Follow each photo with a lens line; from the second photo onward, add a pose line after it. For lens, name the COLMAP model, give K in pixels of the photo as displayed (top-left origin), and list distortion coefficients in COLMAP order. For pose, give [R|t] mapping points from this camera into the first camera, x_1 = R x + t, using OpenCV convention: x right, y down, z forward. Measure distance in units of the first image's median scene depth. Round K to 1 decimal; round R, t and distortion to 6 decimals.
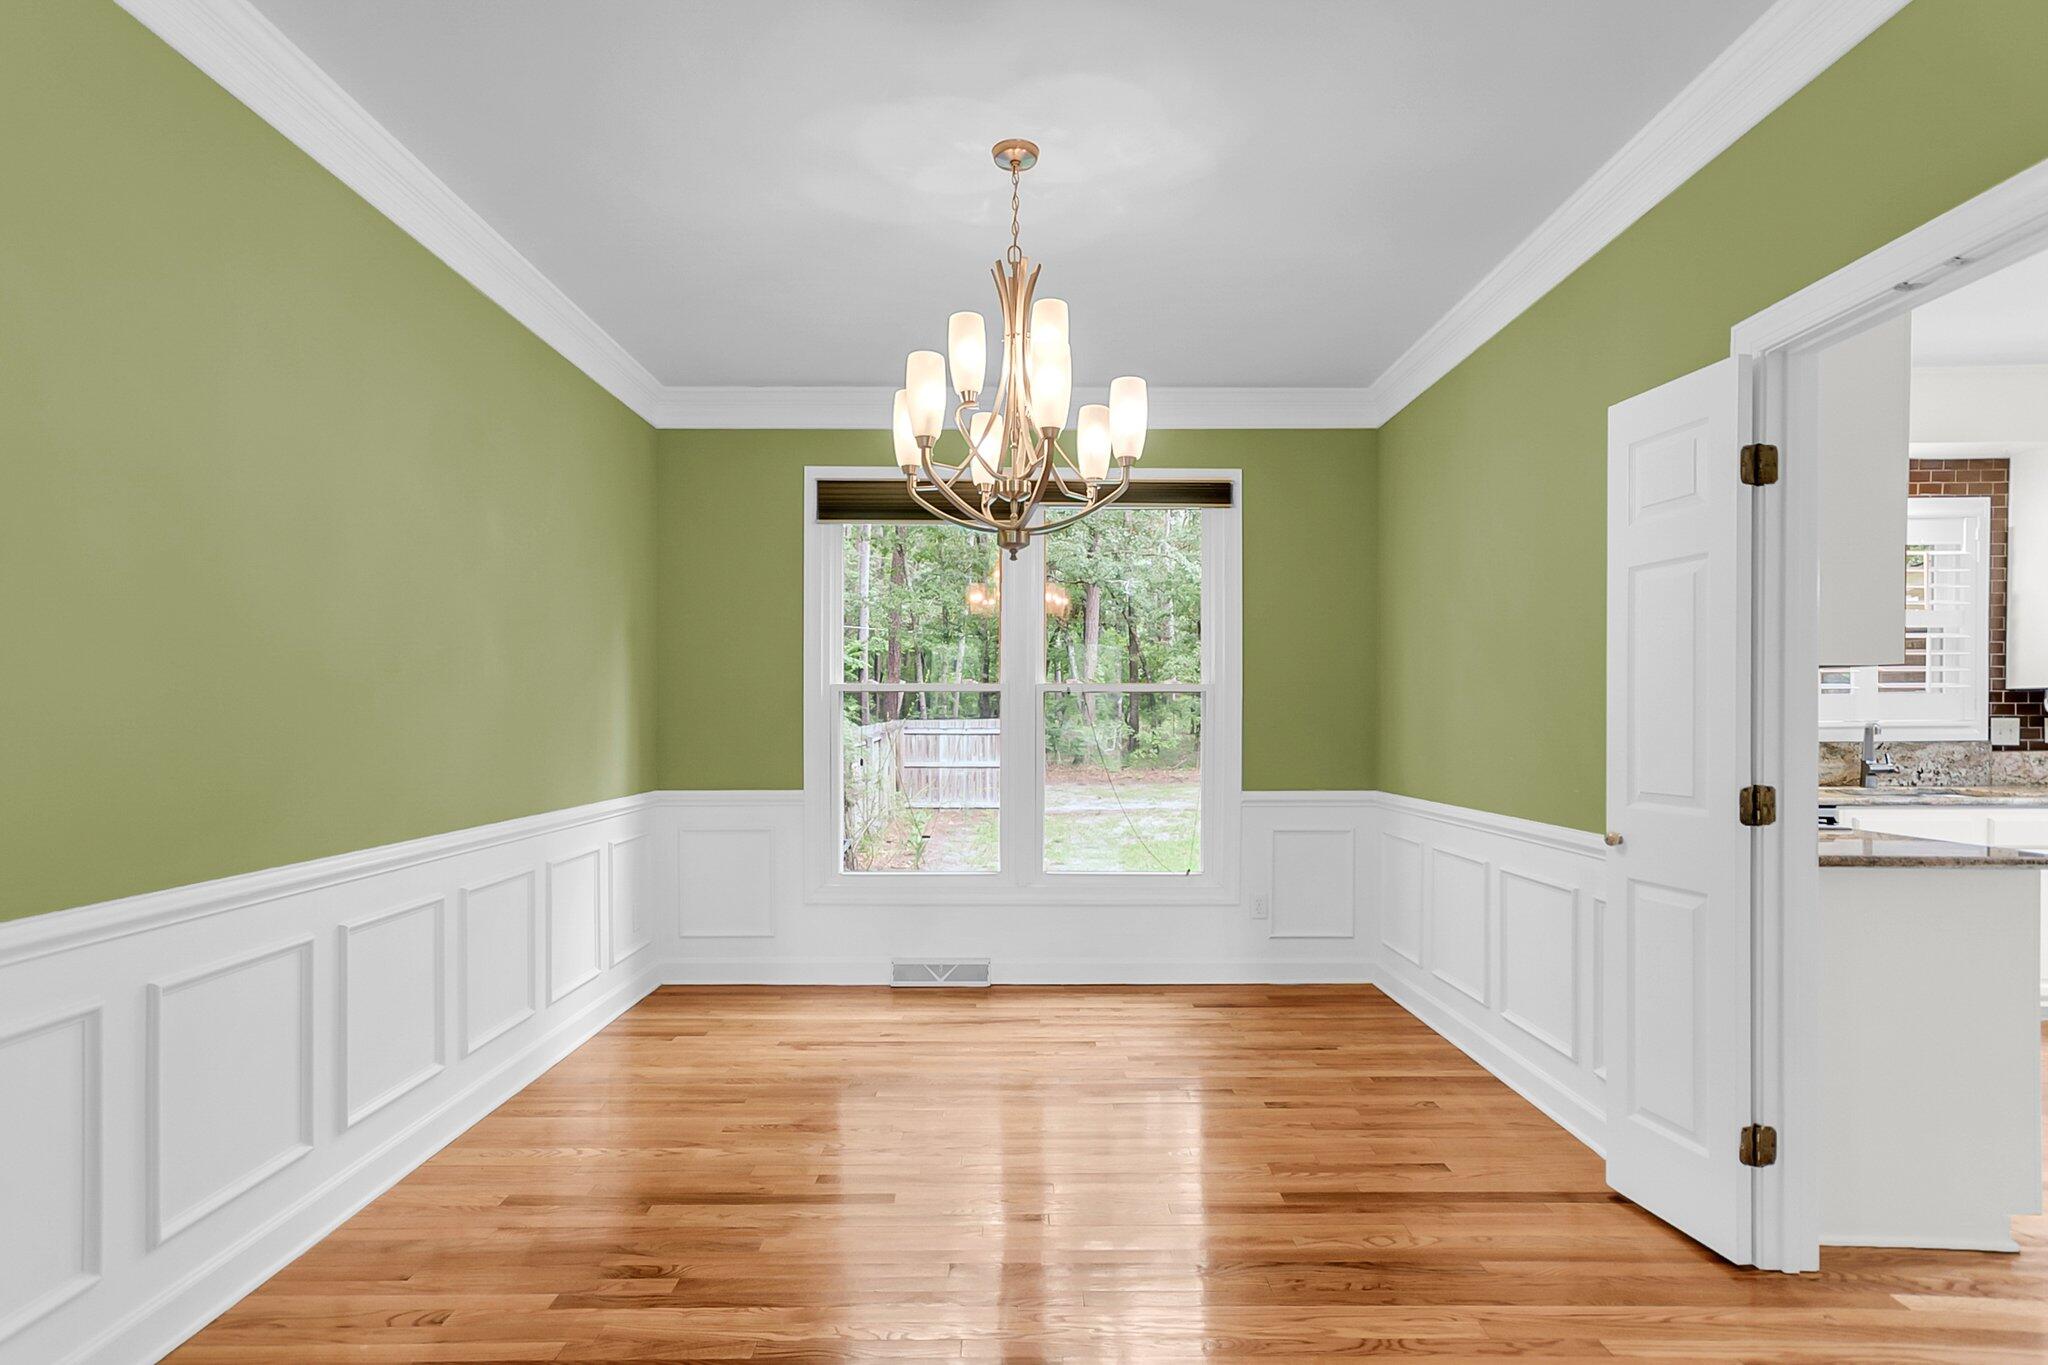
lens RADIAL K [[1086.3, 0, 1018.1], [0, 1086.3, 712.1], [0, 0, 1]] dist [0.000921, 0.000072]
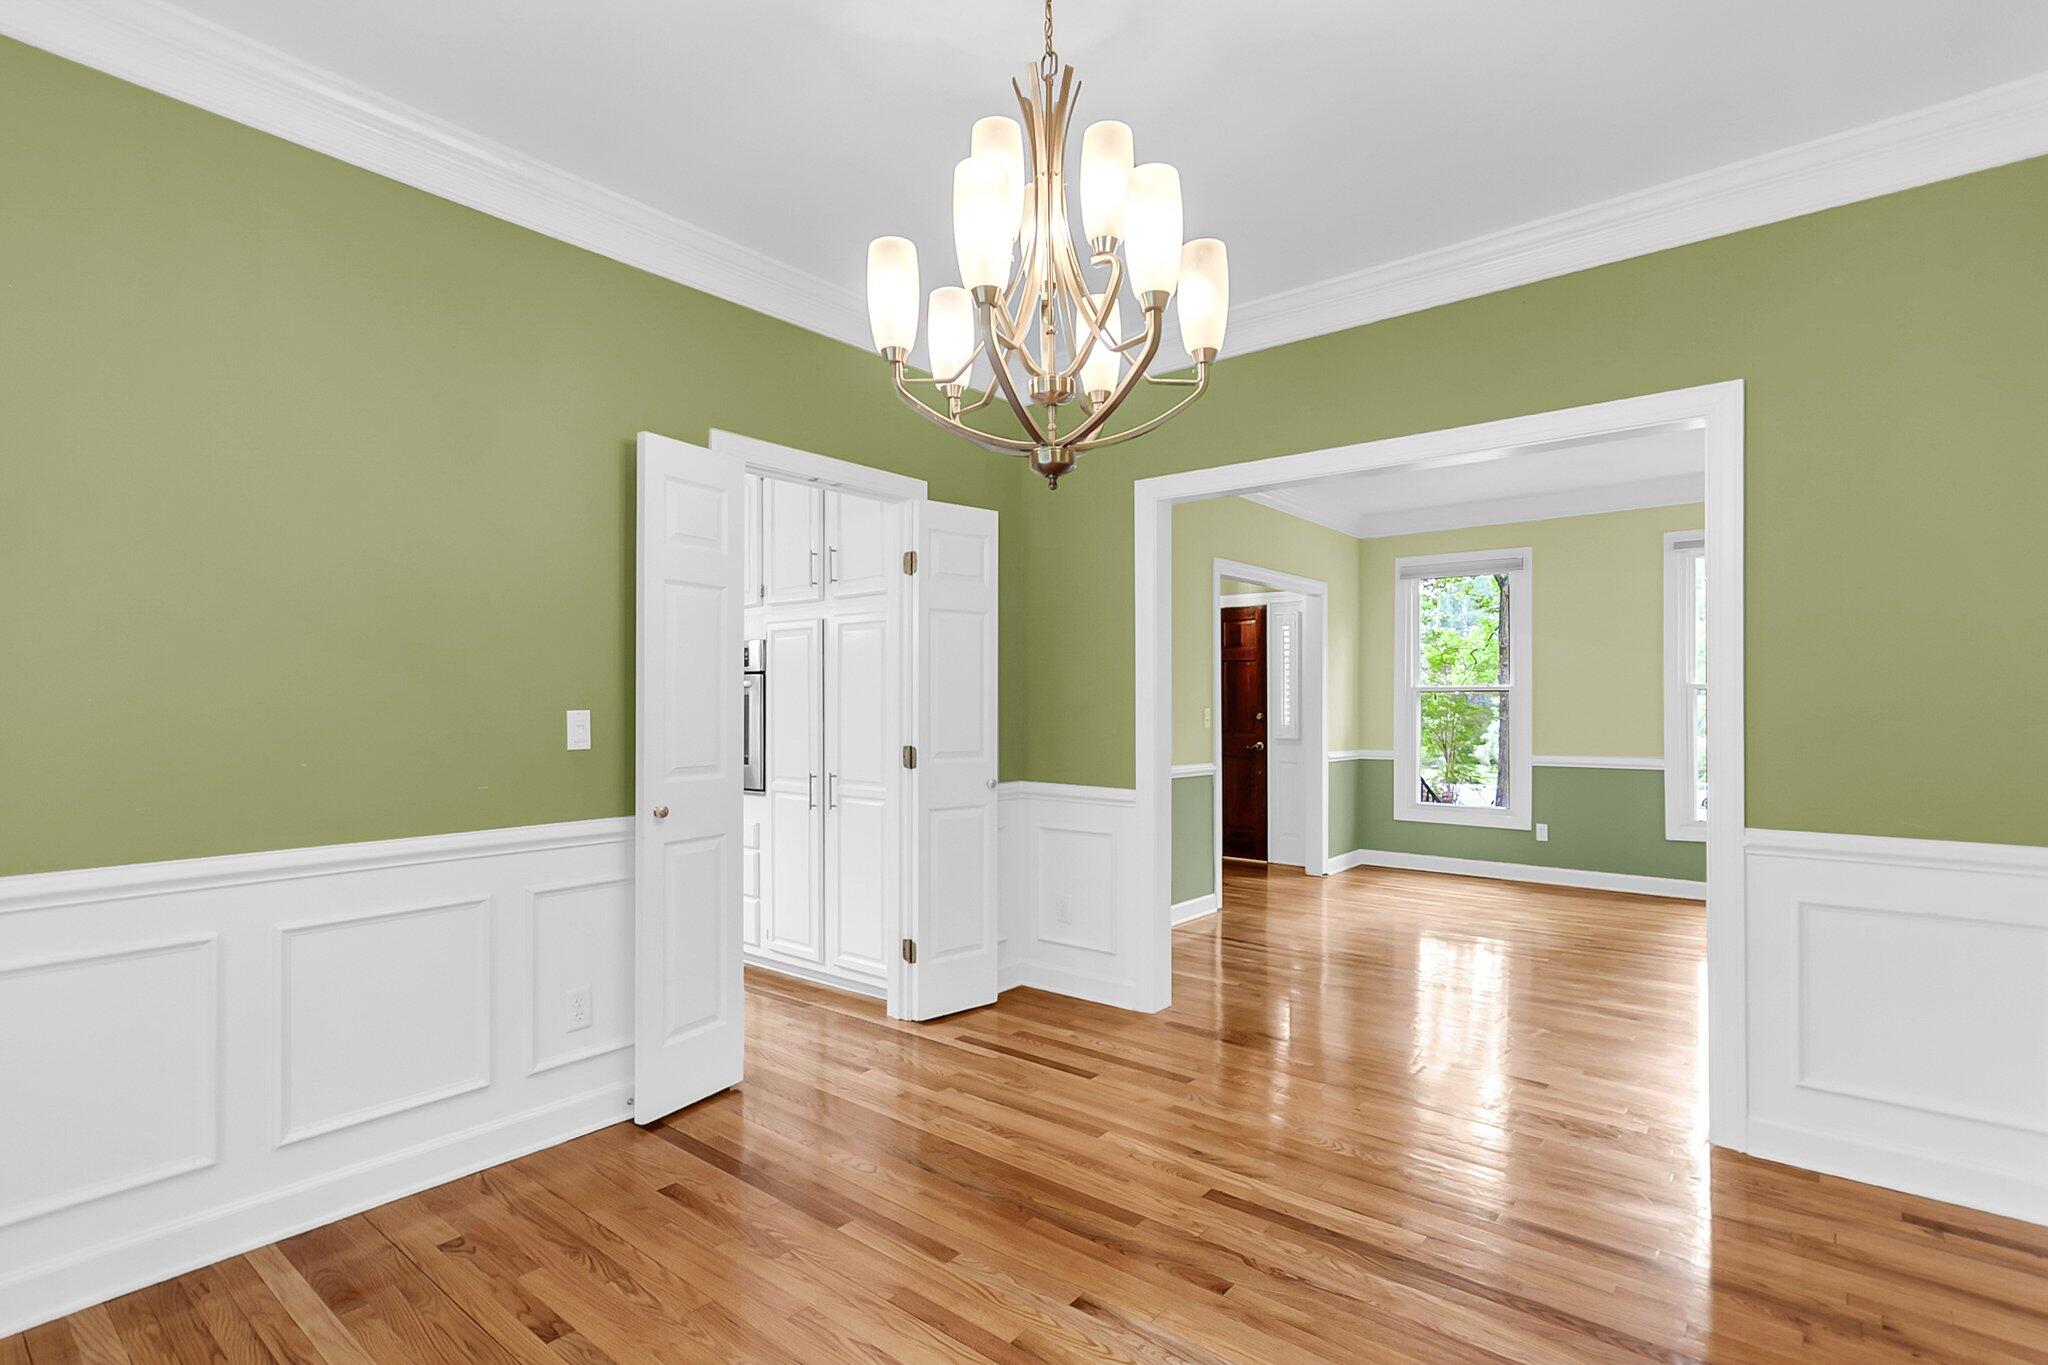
lens RADIAL K [[974.6, 0, 1043.1], [0, 974.6, 695.2], [0, 0, 1]] dist [0.003310, 0.000682]
pose [[-0.784532, 0.008342, 0.620032, -0.399557], [0.003402, 0.999952, -0.009149, 0.003331], [-0.620079, -0.005069, -0.784523, 1.512215]]
